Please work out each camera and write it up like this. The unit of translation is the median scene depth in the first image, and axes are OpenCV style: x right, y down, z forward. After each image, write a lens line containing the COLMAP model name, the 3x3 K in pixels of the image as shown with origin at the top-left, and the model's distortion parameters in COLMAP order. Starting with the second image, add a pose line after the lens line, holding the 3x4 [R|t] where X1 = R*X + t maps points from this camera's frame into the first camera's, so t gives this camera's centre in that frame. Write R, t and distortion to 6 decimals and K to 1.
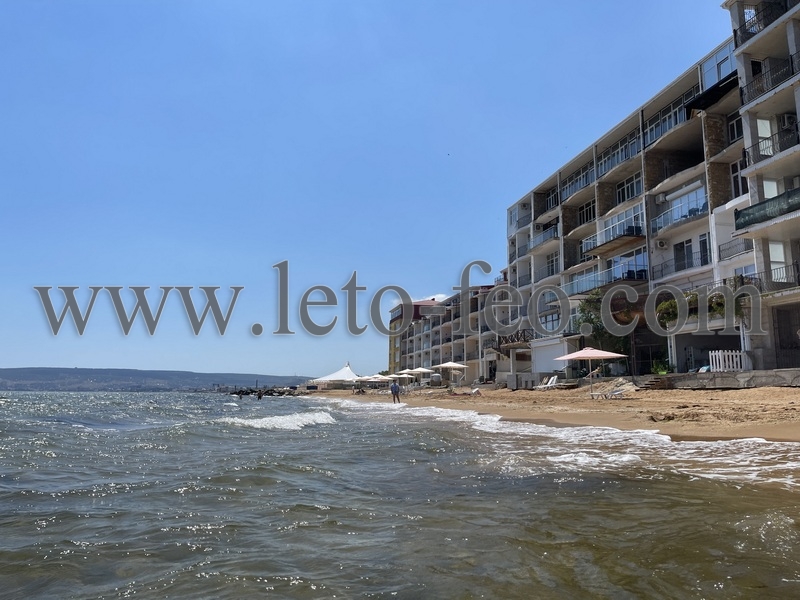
lens RADIAL K [[594.1, 0, 402.0], [0, 594.1, 295.2], [0, 0, 1]] dist [0.068853, -0.078193]
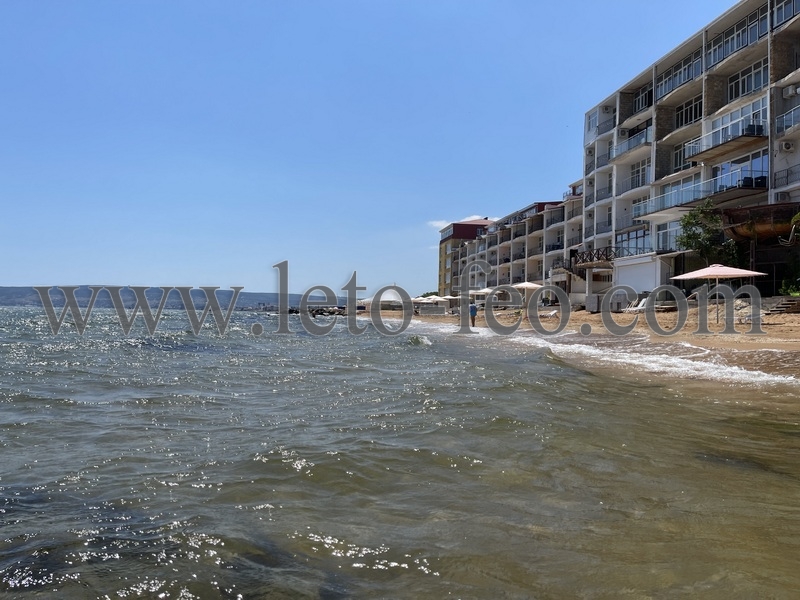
lens RADIAL K [[593.6, 0, 400.0], [0, 593.6, 300.0], [0, 0, 1]] dist [0.078156, -0.102067]
pose [[0.997531, 0.010388, -0.069456, -0.050205], [-0.000676, 0.990373, 0.138425, 0.012304], [0.070225, -0.138037, 0.987934, 0.070748]]
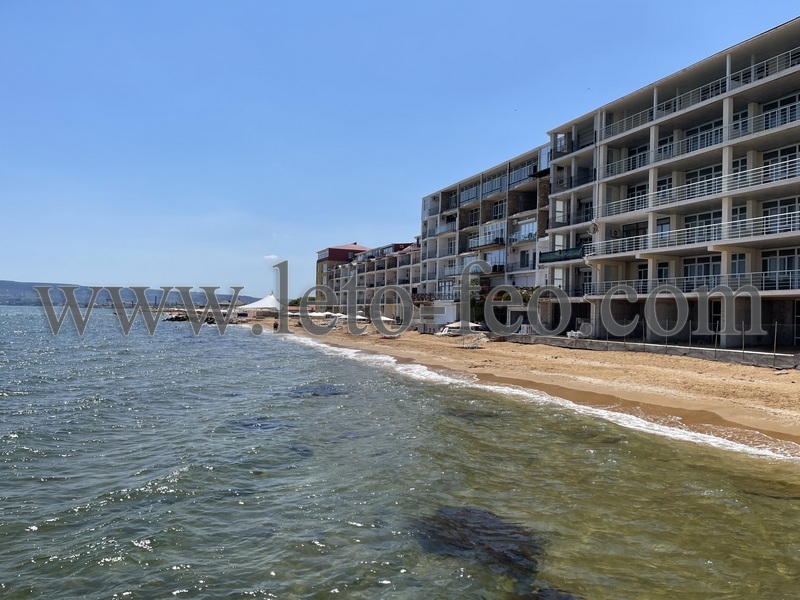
lens RADIAL K [[598.5, 0, 400.0], [0, 598.5, 300.0], [0, 0, 1]] dist [0.095525, -0.109301]
pose [[0.988099, 0.016989, 0.152875, -0.110728], [-0.038676, 0.989392, 0.140029, -0.147199], [-0.148875, -0.144275, 0.978275, -0.512898]]
